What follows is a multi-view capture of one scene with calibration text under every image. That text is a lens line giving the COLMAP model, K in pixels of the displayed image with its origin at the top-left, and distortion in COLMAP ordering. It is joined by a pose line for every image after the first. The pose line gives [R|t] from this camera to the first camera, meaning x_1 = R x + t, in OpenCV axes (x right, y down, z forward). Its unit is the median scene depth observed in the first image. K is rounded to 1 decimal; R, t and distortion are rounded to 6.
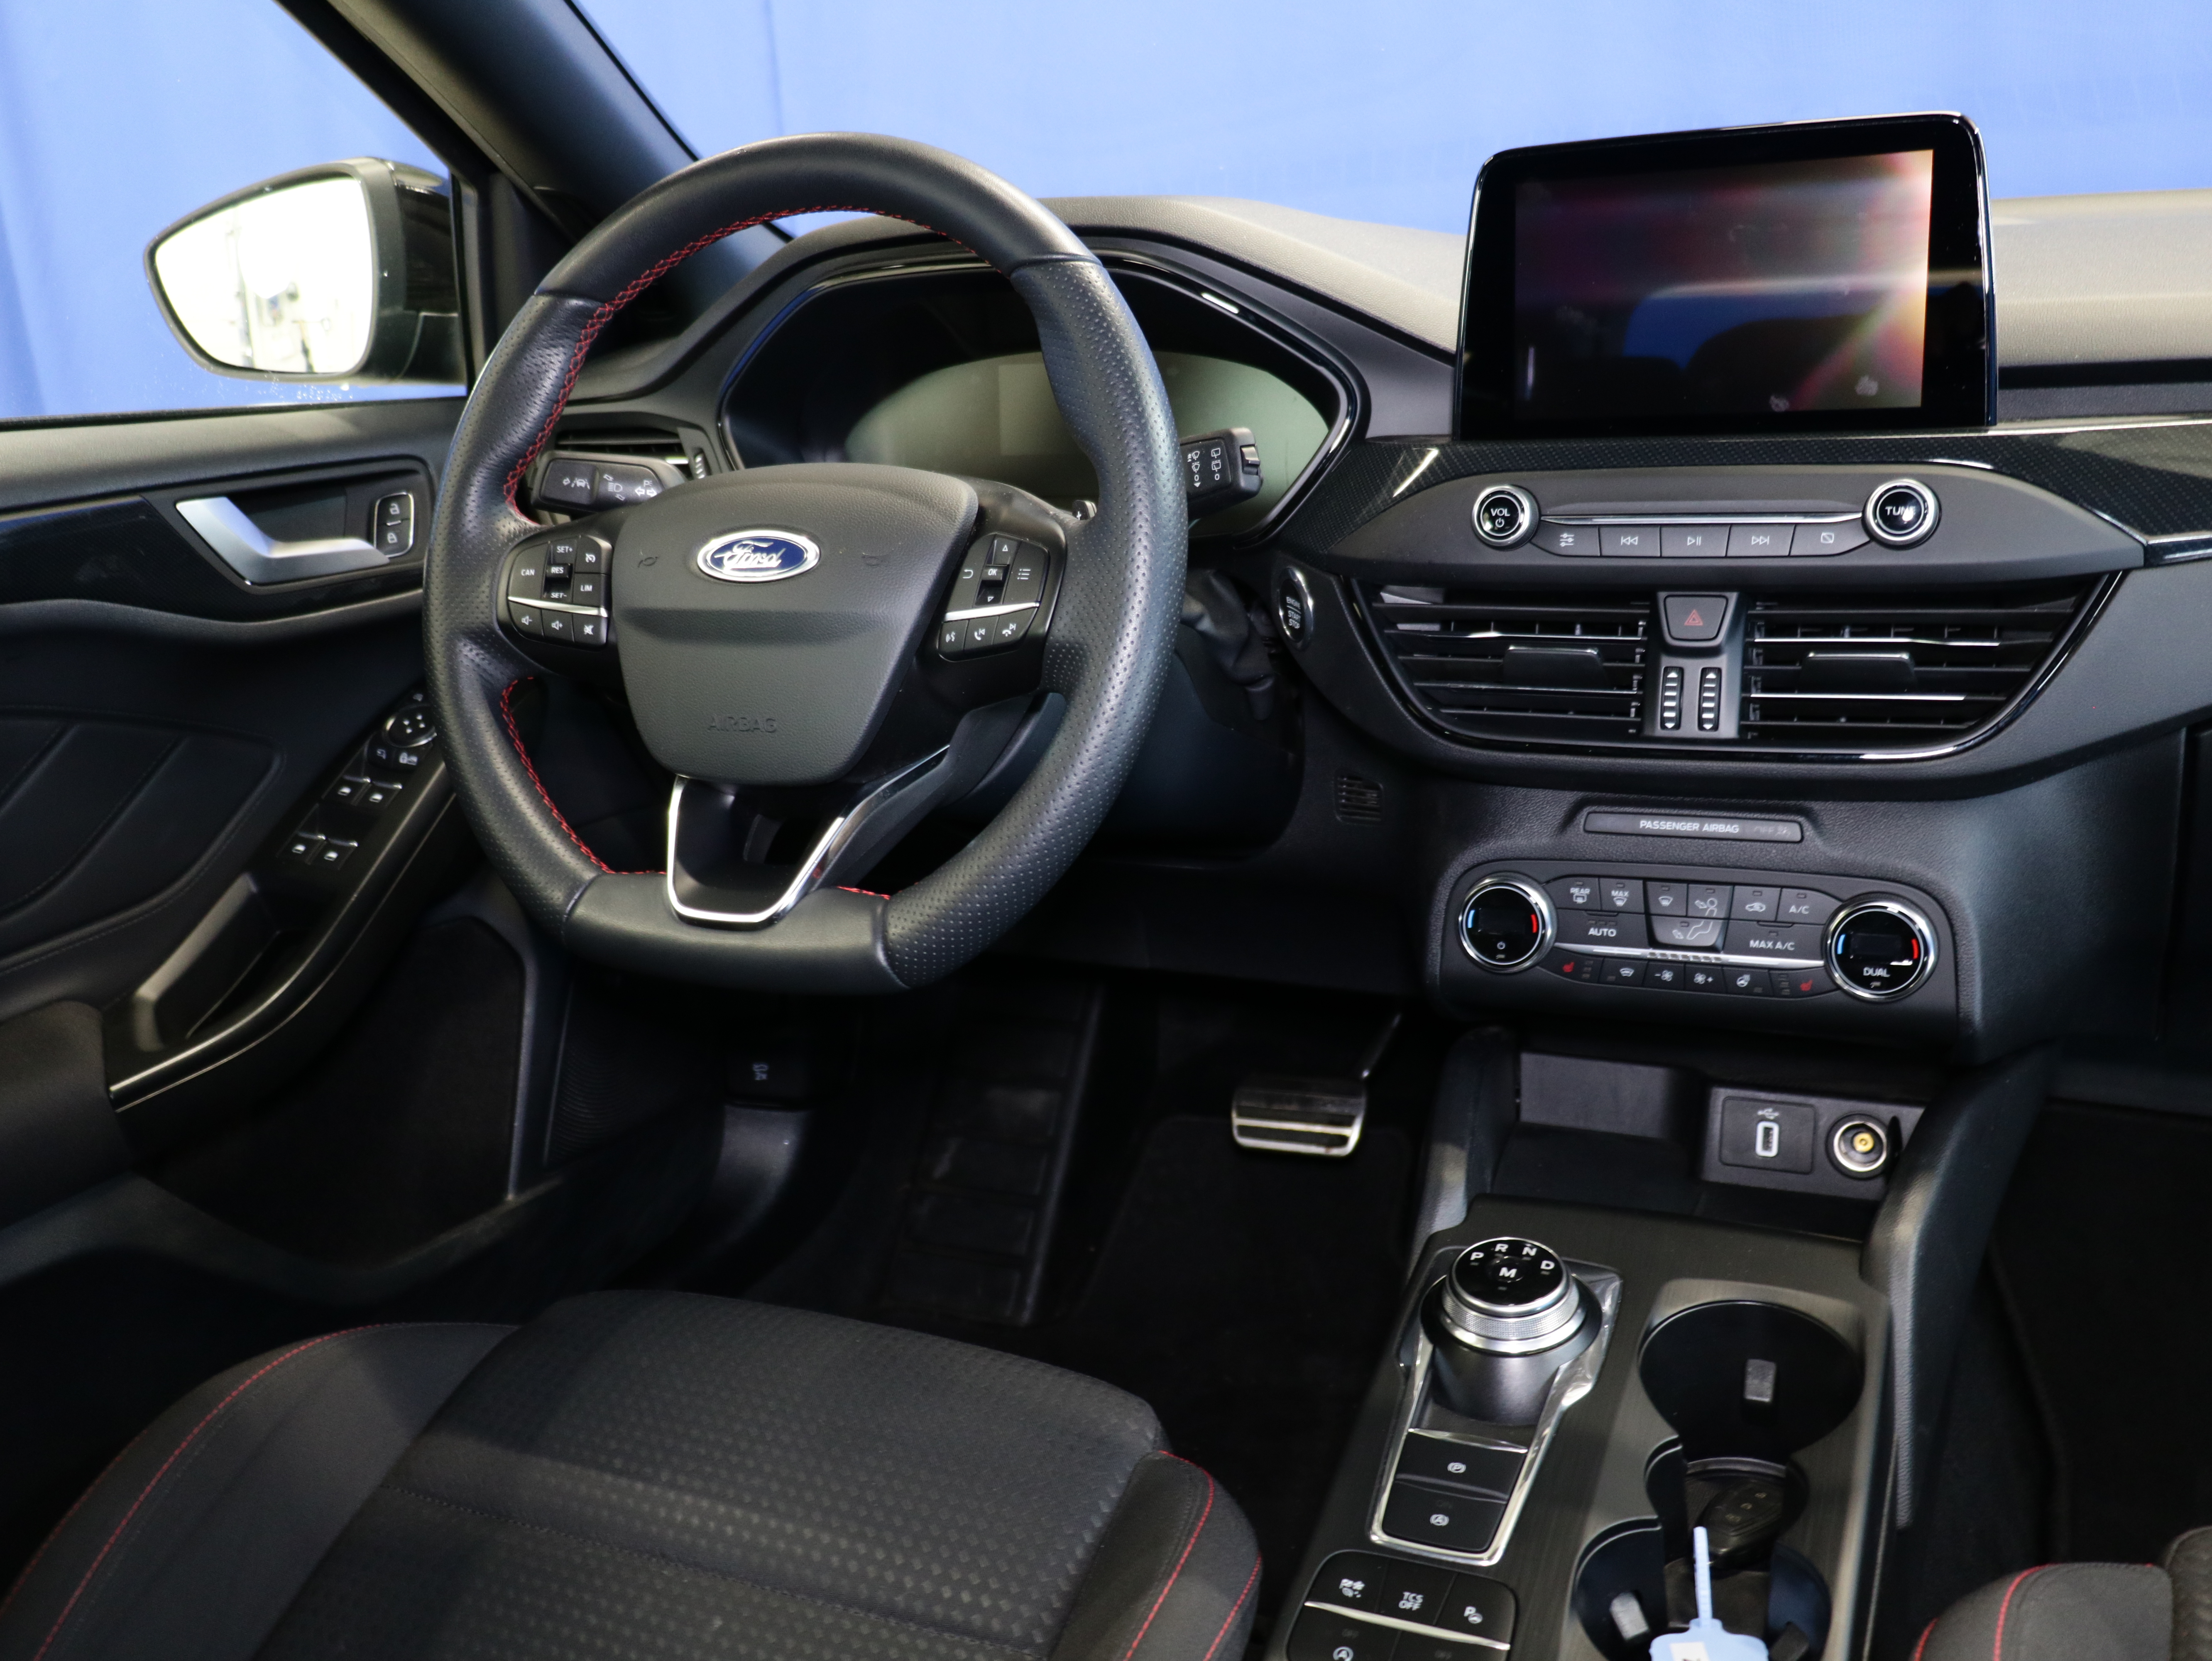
lens RADIAL K [[1973.3, 0, 1104.4], [0, 1973.3, 826.5], [0, 0, 1]] dist [-0.008947, 0.011133]
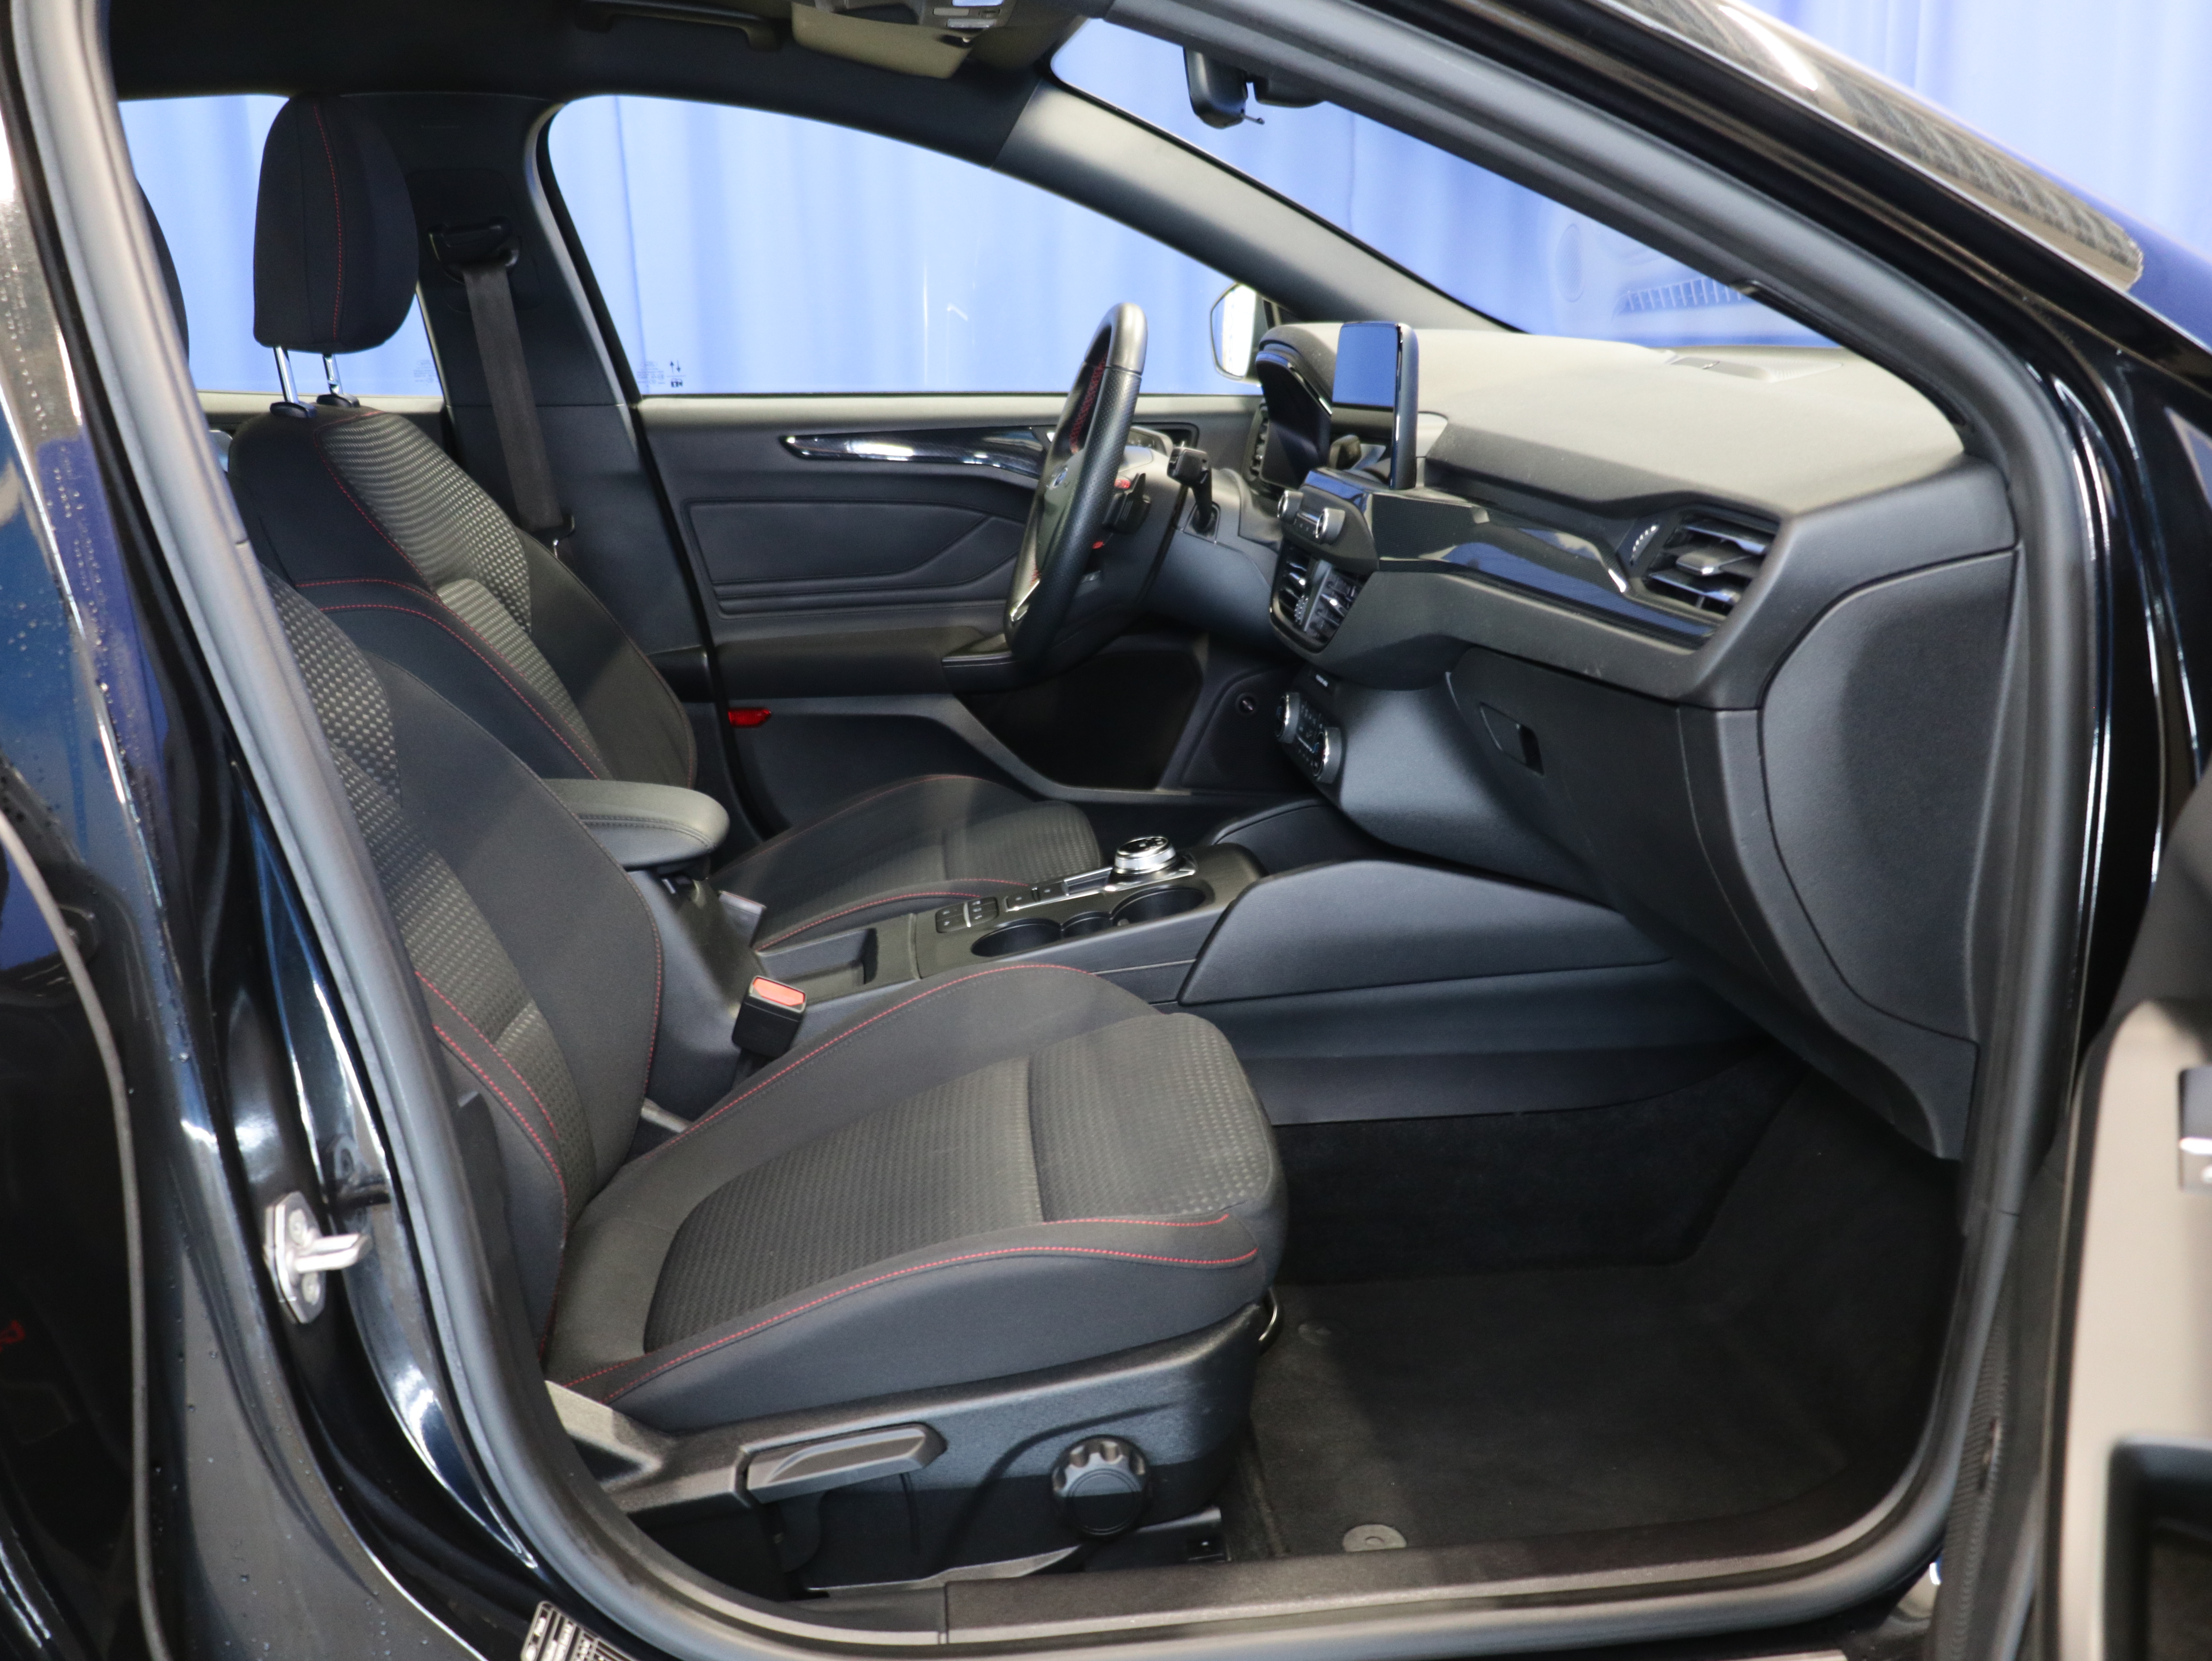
lens RADIAL K [[1973.3, 0, 1110.8], [0, 1973.3, 826.7], [0, 0, 1]] dist [-0.008947, 0.011133]
pose [[0.500433, 0.261960, -0.825193, 1.891452], [-0.234560, 0.958503, 0.162031, -0.131122], [0.833396, 0.112472, 0.541111, -0.195477]]
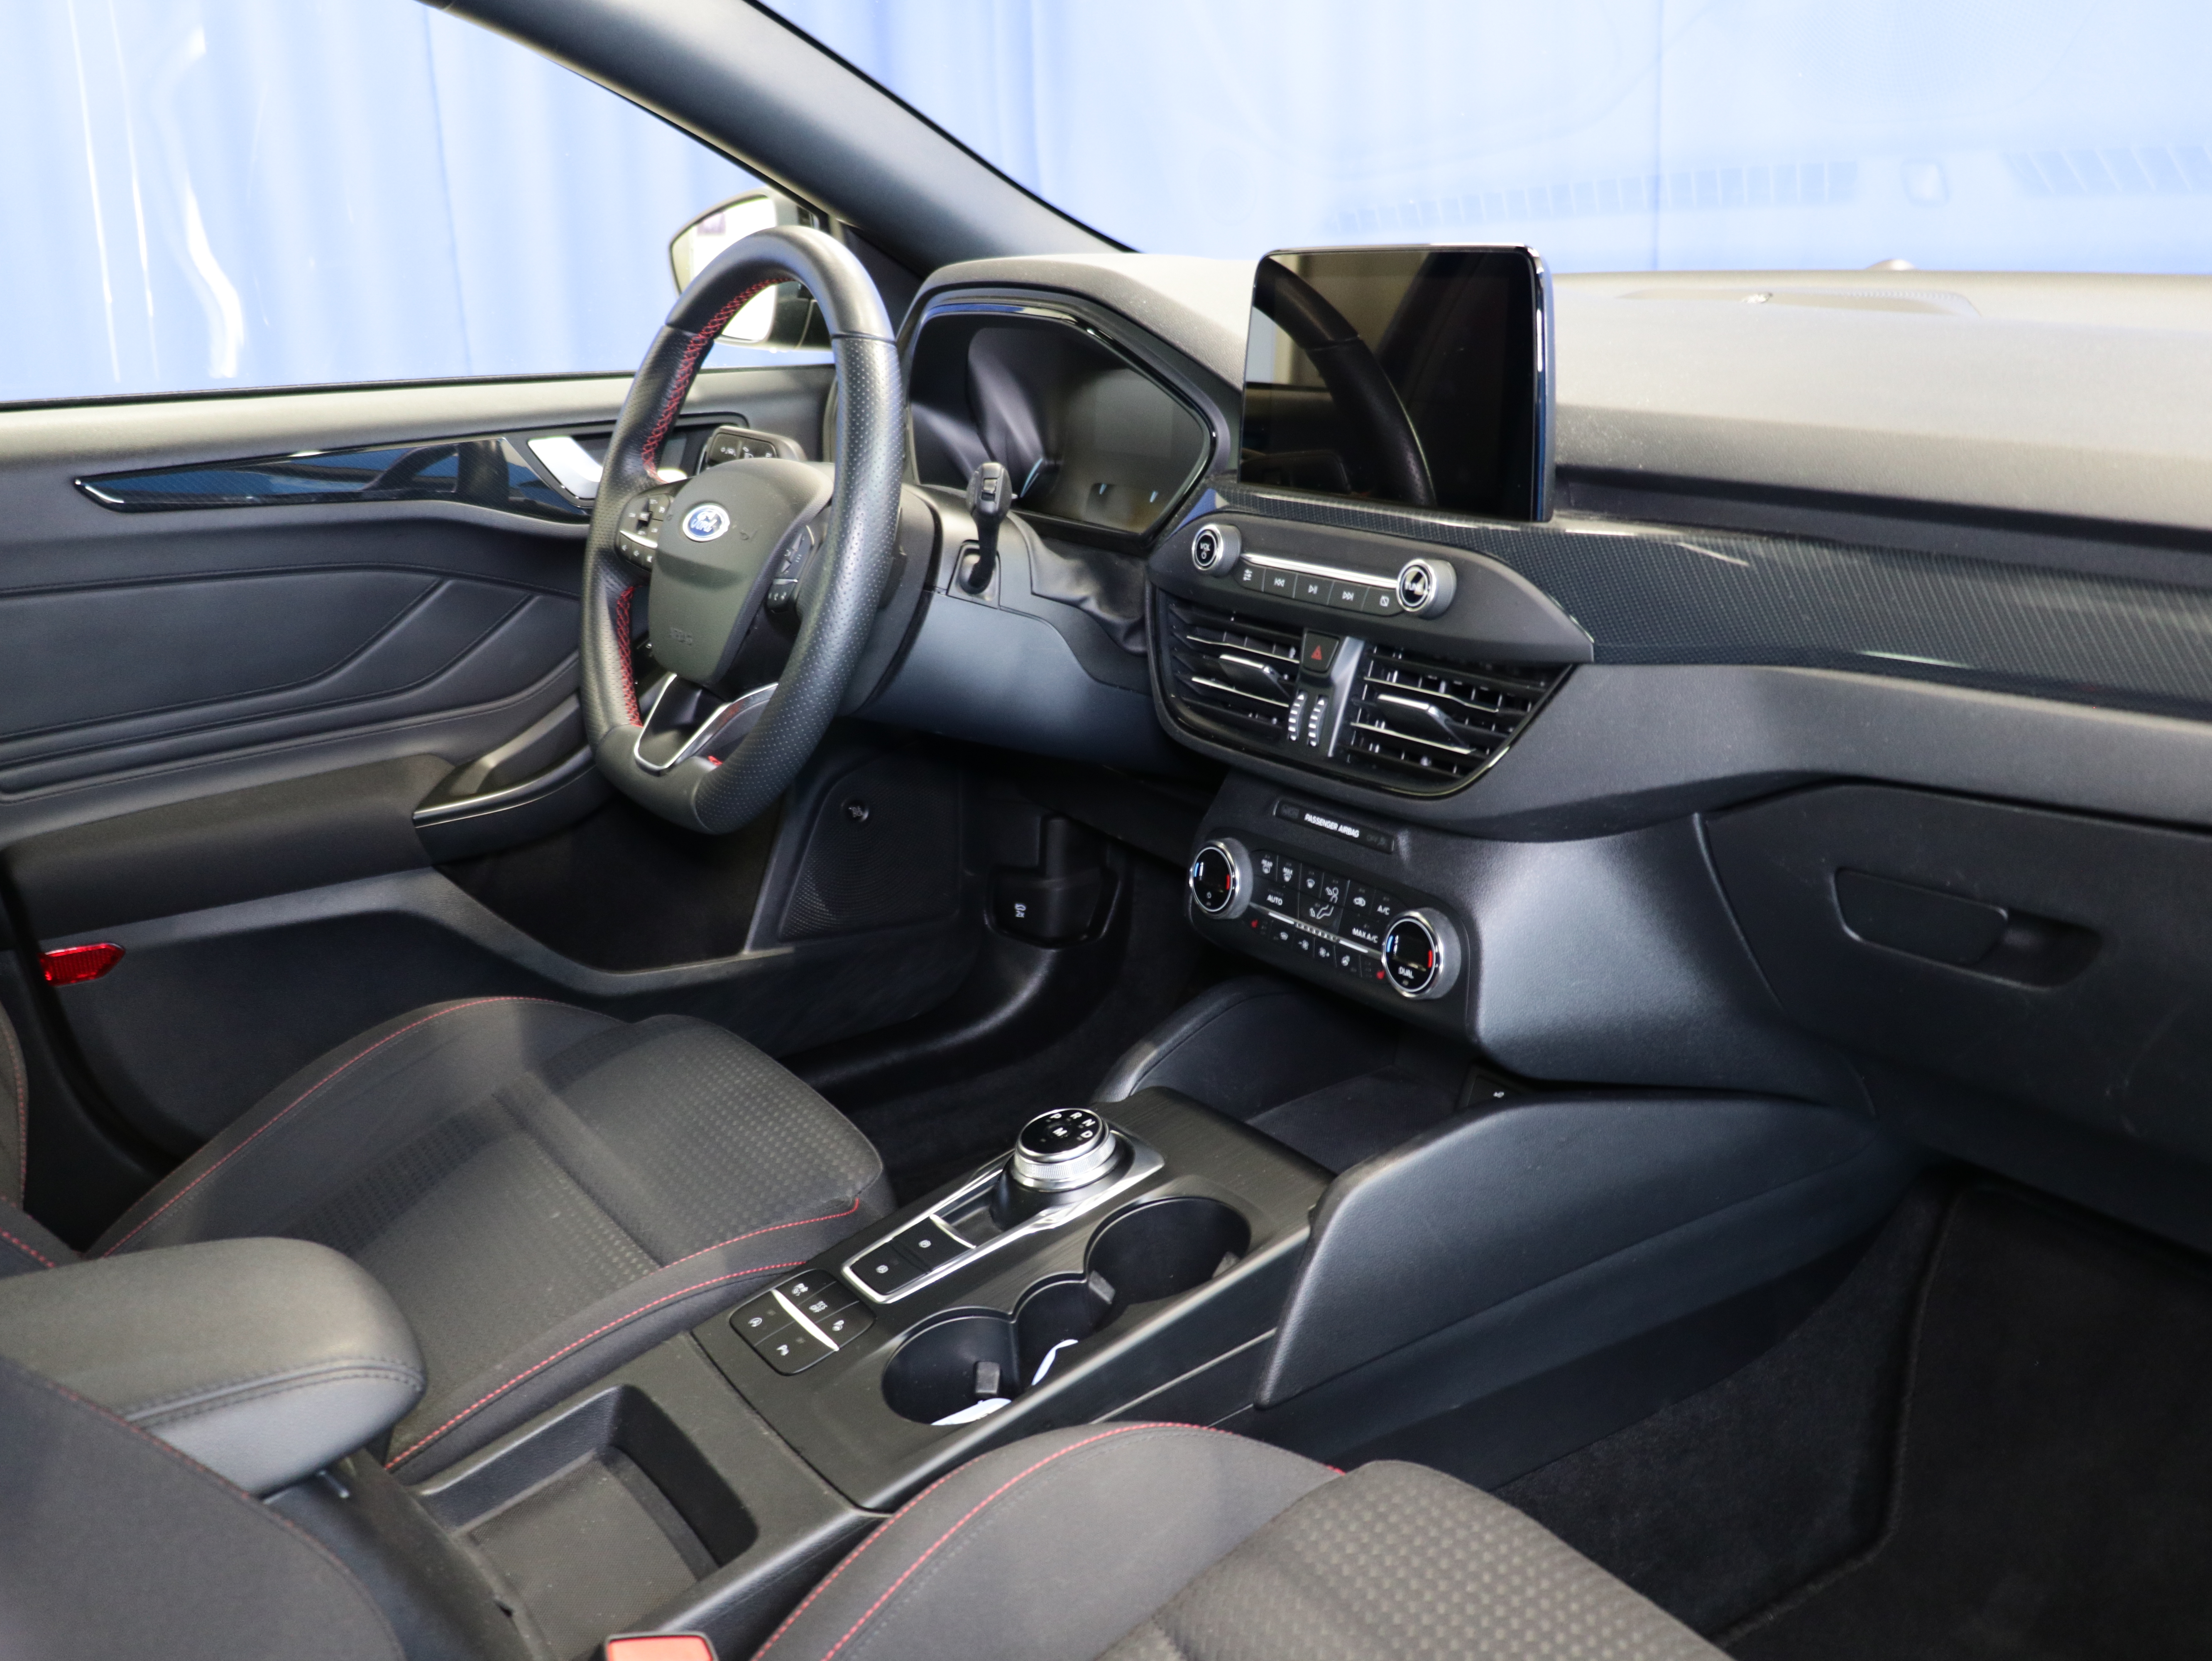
lens RADIAL K [[1973.3, 0, 1100.2], [0, 1973.3, 849.5], [0, 0, 1]] dist [-0.008947, 0.011133]
pose [[0.854988, 0.183467, -0.485114, 0.790466], [-0.148775, 0.982792, 0.109478, -0.099615], [0.496852, -0.021430, 0.867571, -0.110936]]
